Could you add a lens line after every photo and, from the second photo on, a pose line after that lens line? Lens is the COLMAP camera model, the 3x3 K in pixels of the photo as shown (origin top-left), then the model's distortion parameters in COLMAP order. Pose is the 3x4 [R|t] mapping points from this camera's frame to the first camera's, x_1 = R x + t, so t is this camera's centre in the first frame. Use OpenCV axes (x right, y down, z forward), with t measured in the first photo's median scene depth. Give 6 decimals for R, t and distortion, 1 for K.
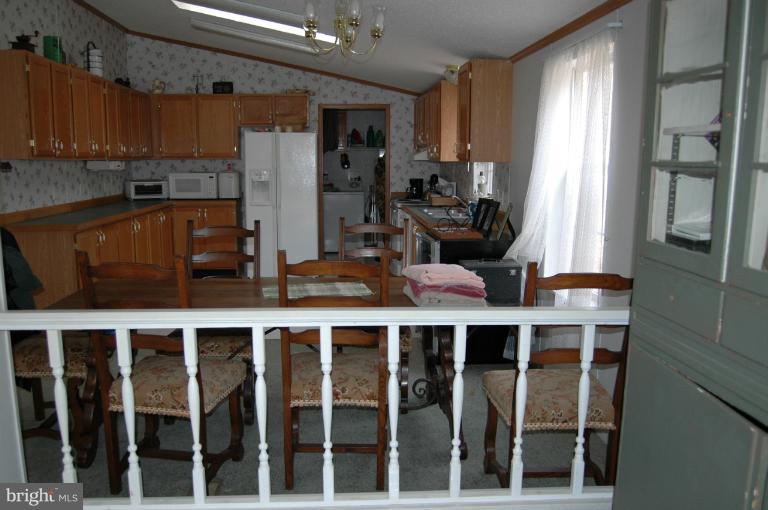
lens RADIAL K [[641.5, 0, 380.4], [0, 641.5, 257.9], [0, 0, 1]] dist [-0.086979, 0.029122]
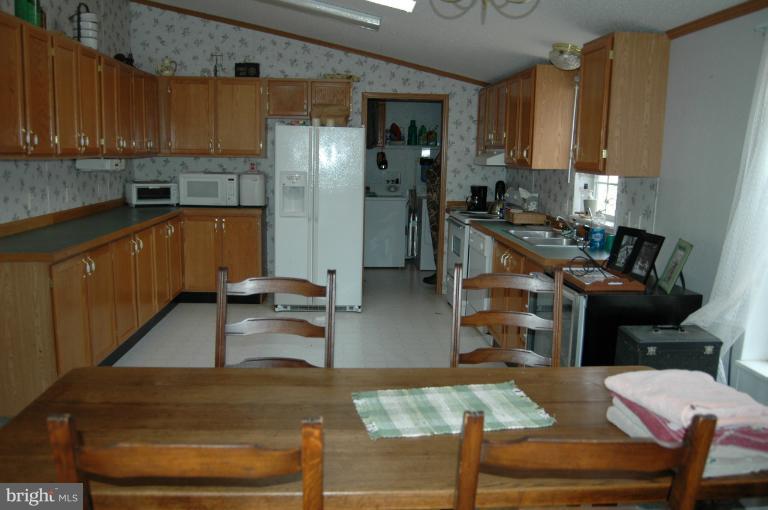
lens RADIAL K [[641.5, 0, 380.4], [0, 641.5, 257.9], [0, 0, 1]] dist [-0.086979, 0.029122]
pose [[0.999777, 0.020880, -0.003276, -0.070146], [-0.020850, 0.999743, 0.008936, -0.037753], [0.003462, -0.008865, 0.999955, 0.184283]]
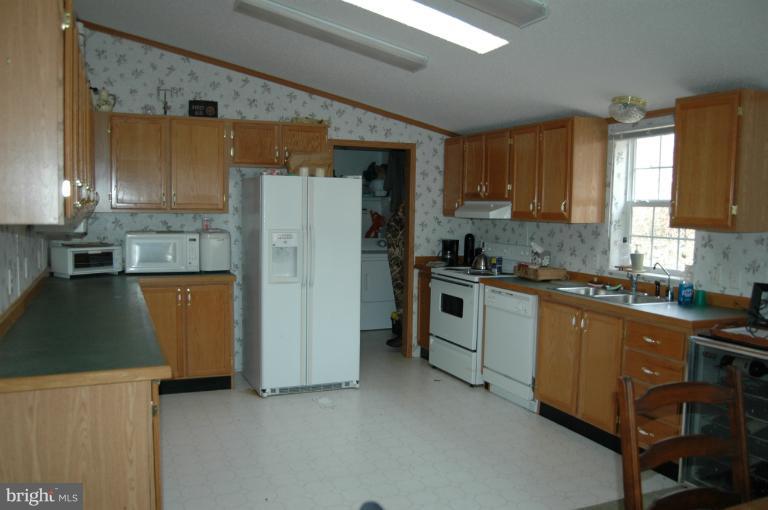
lens RADIAL K [[641.5, 0, 380.4], [0, 641.5, 257.9], [0, 0, 1]] dist [-0.086979, 0.029122]
pose [[0.945224, -0.013509, 0.326143, -0.296456], [0.035548, 0.997461, -0.061709, -0.059613], [-0.324481, 0.069922, 0.943304, 0.307594]]
